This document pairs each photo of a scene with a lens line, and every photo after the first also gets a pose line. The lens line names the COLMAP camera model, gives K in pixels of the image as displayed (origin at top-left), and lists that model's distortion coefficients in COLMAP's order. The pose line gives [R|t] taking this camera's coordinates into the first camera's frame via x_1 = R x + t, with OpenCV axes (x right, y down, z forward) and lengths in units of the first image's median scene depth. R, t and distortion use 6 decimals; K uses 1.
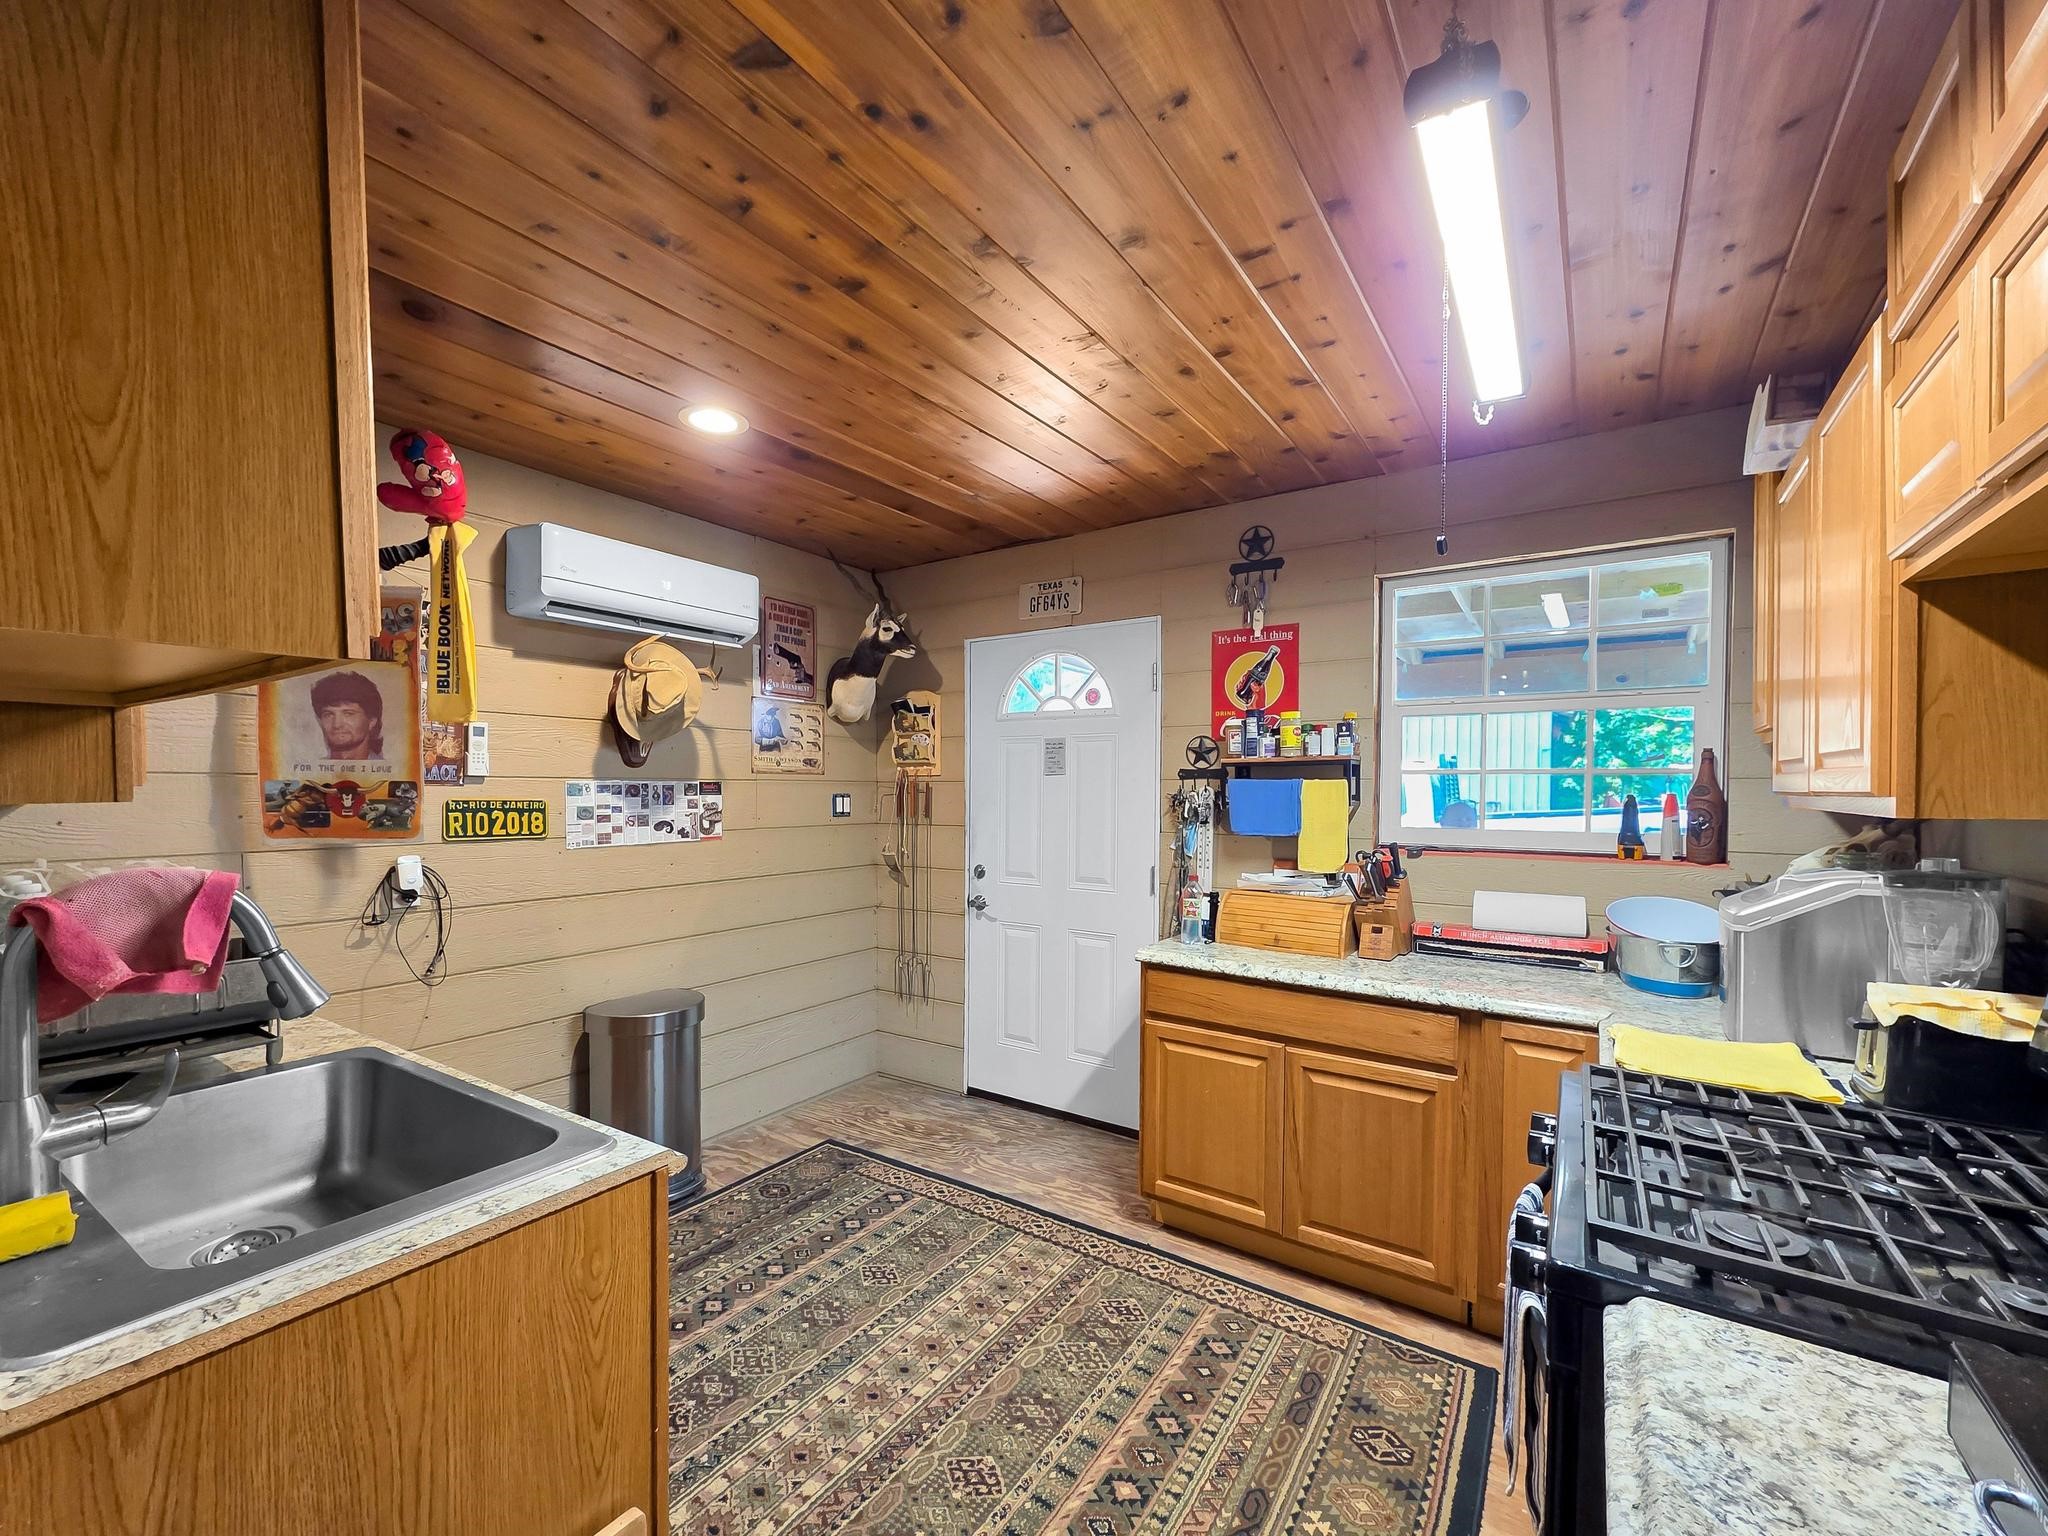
lens RADIAL K [[831.9, 0, 986.8], [0, 831.9, 805.4], [0, 0, 1]] dist [0.001208, -0.000191]
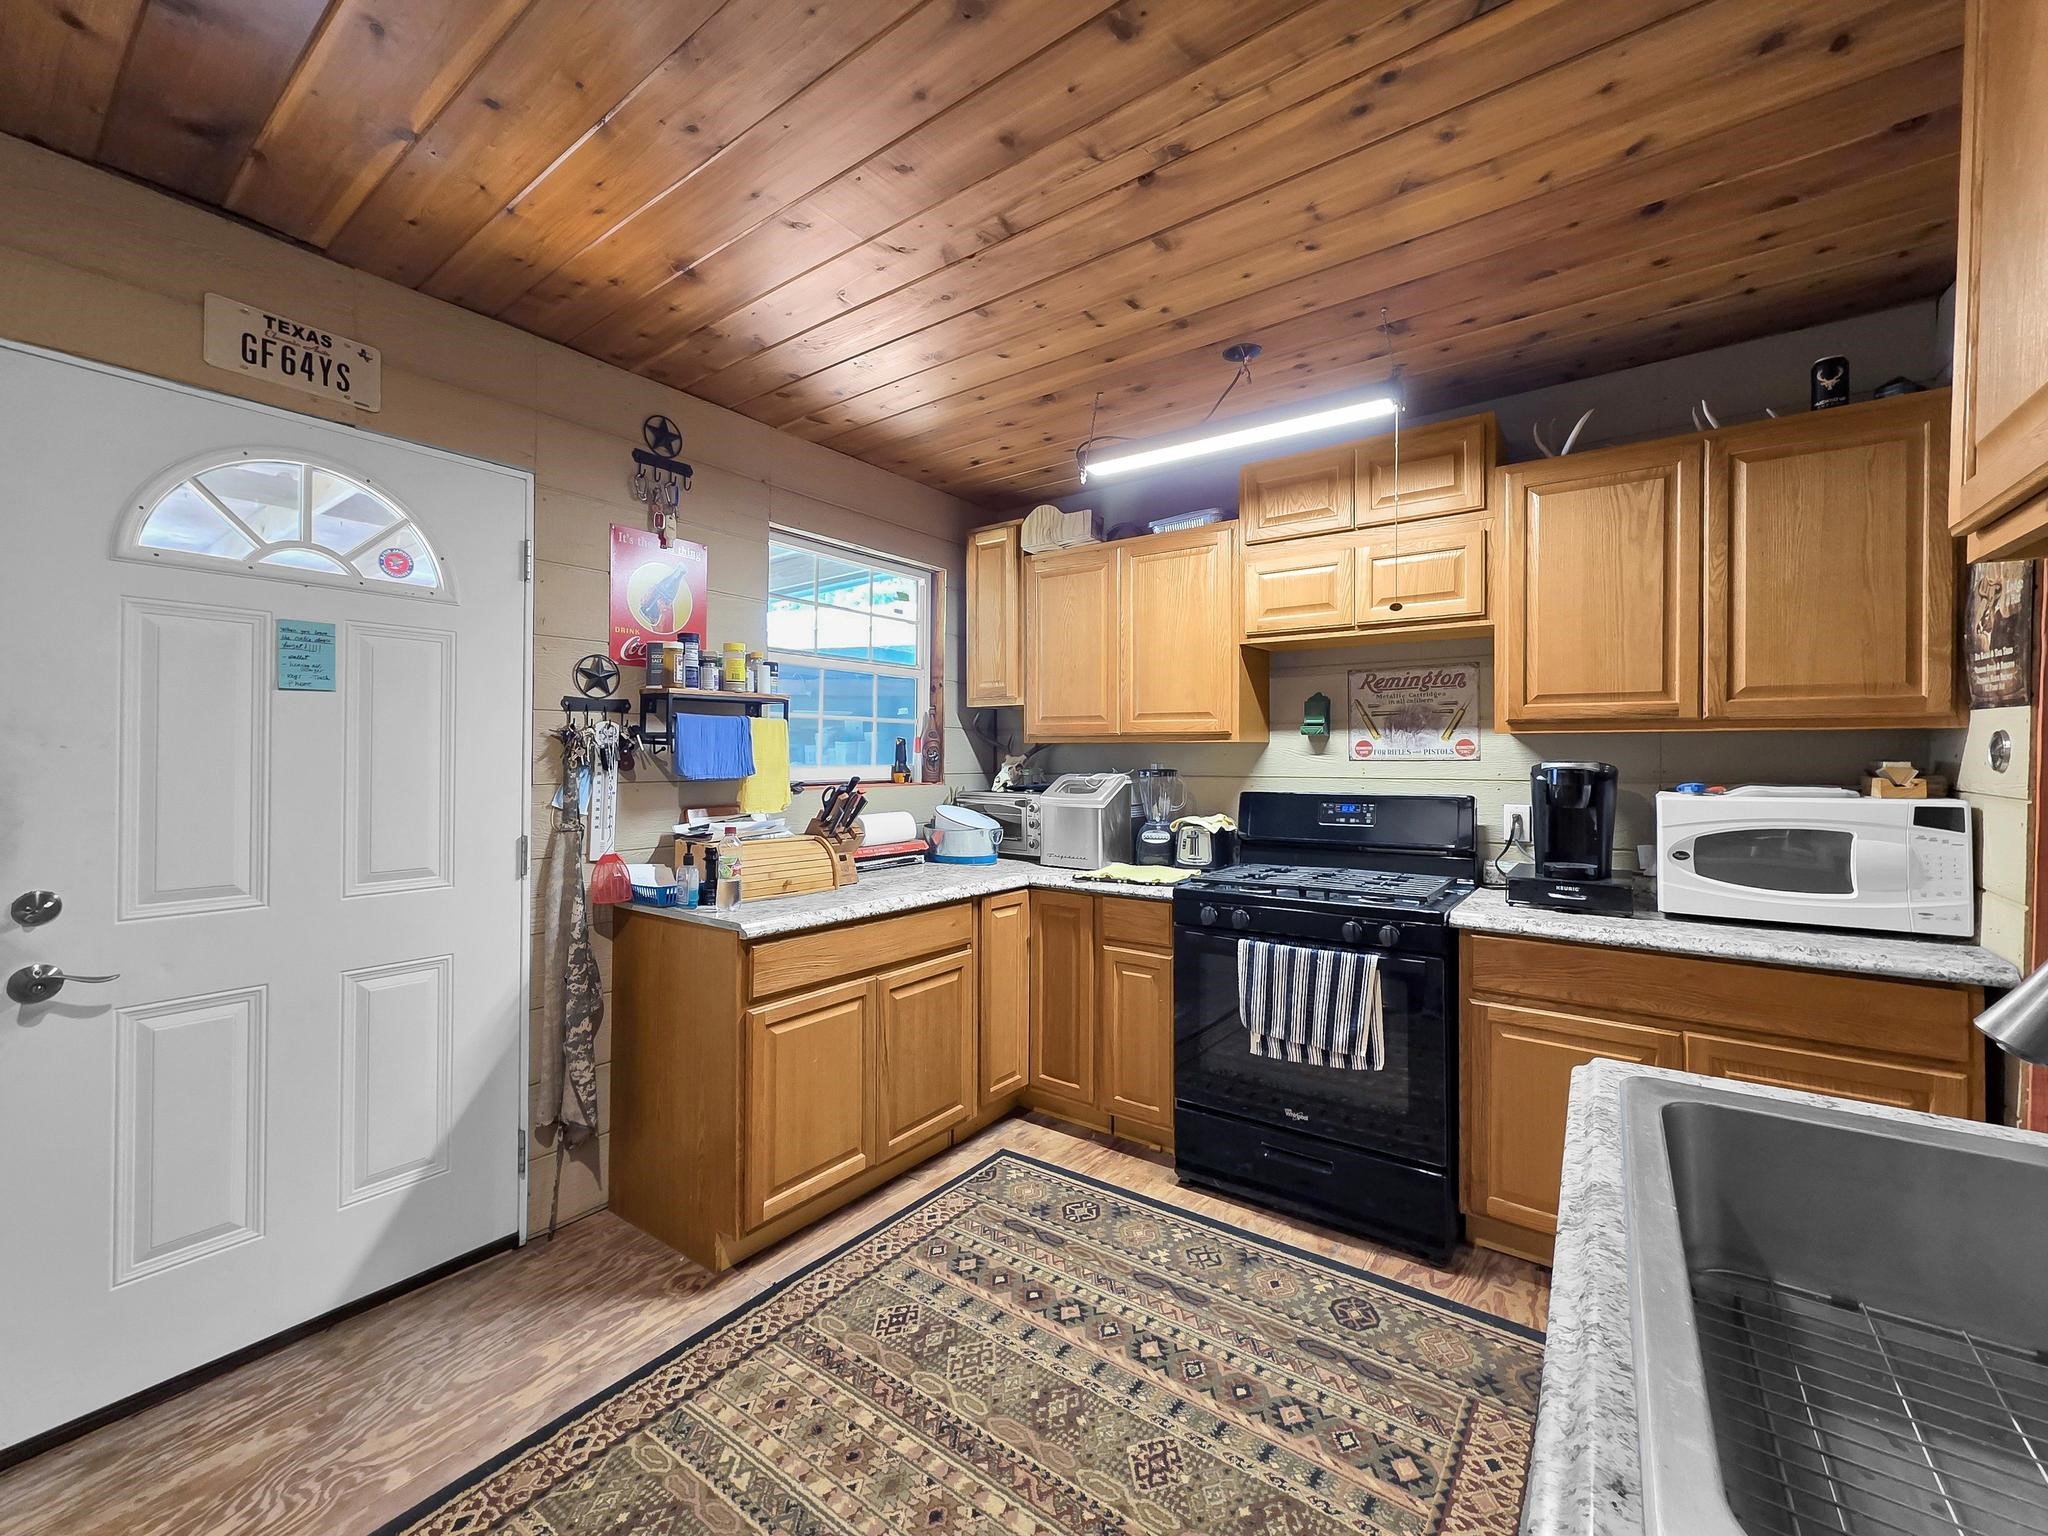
lens RADIAL K [[847.6, 0, 1011.9], [0, 847.6, 753.8], [0, 0, 1]] dist [0.002279, 0.000217]
pose [[0.017632, -0.000373, 0.999844, -0.675582], [0.017826, 0.999841, 0.000059, 0.018197], [-0.999686, 0.017823, 0.017636, 0.804025]]
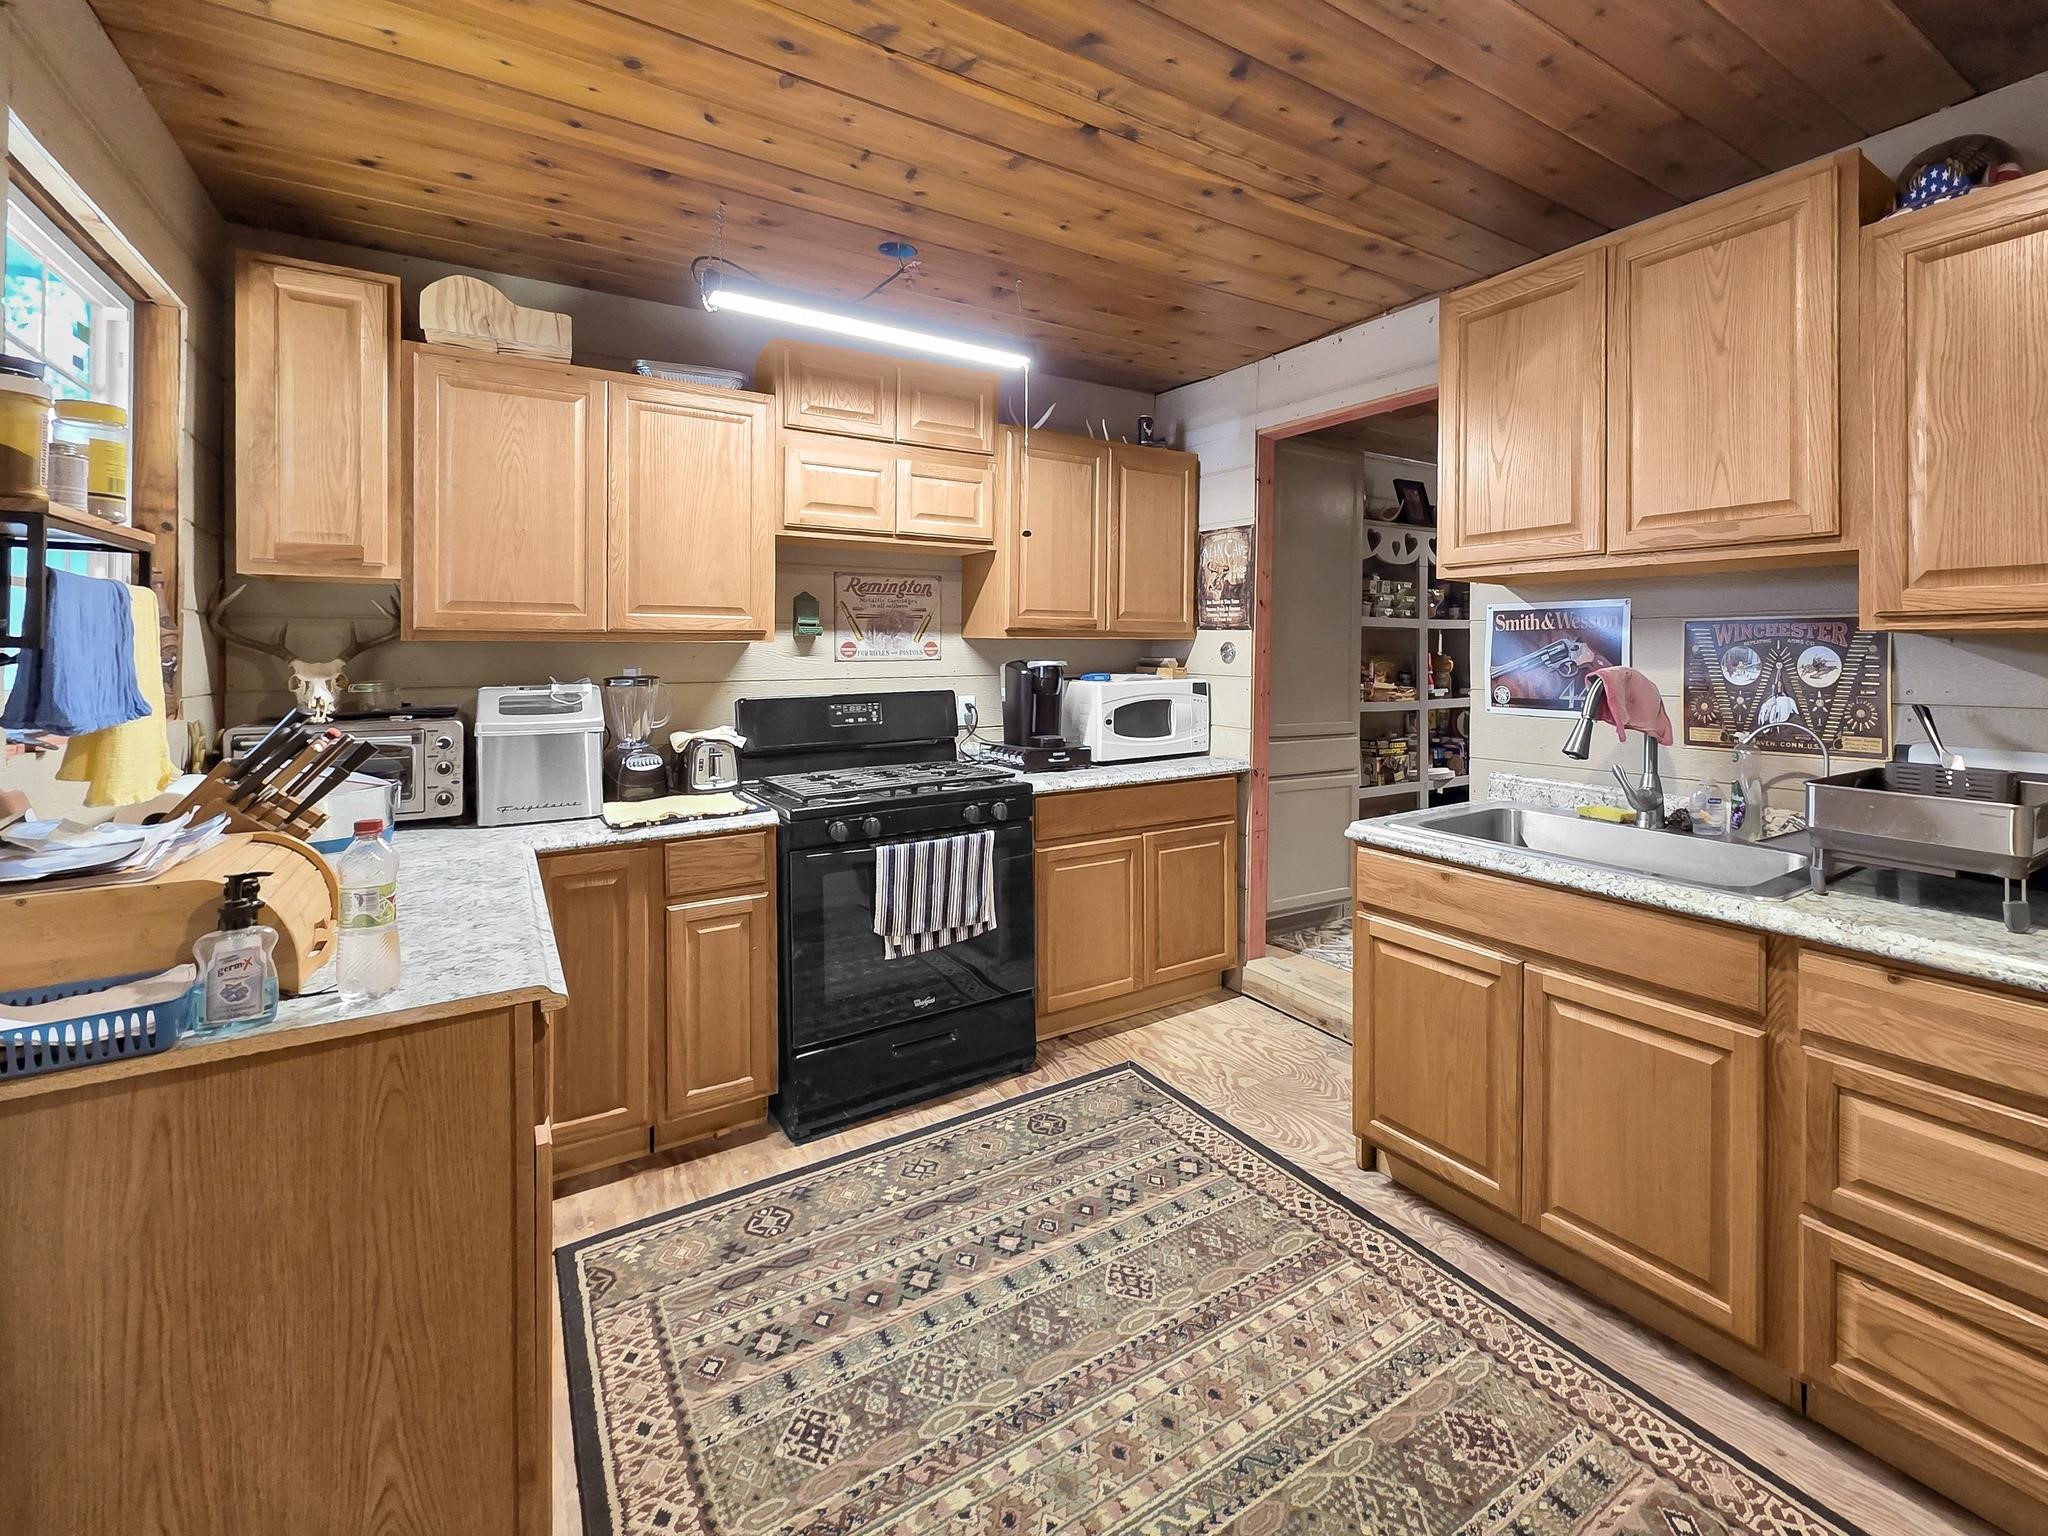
lens RADIAL K [[891.2, 0, 1102.9], [0, 891.2, 679.4], [0, 0, 1]] dist [0.004605, -0.000195]
pose [[-0.935236, -0.018872, 0.353521, -0.260378], [0.002200, 0.998249, 0.059108, -0.013794], [-0.354018, 0.056058, -0.933557, 1.437580]]
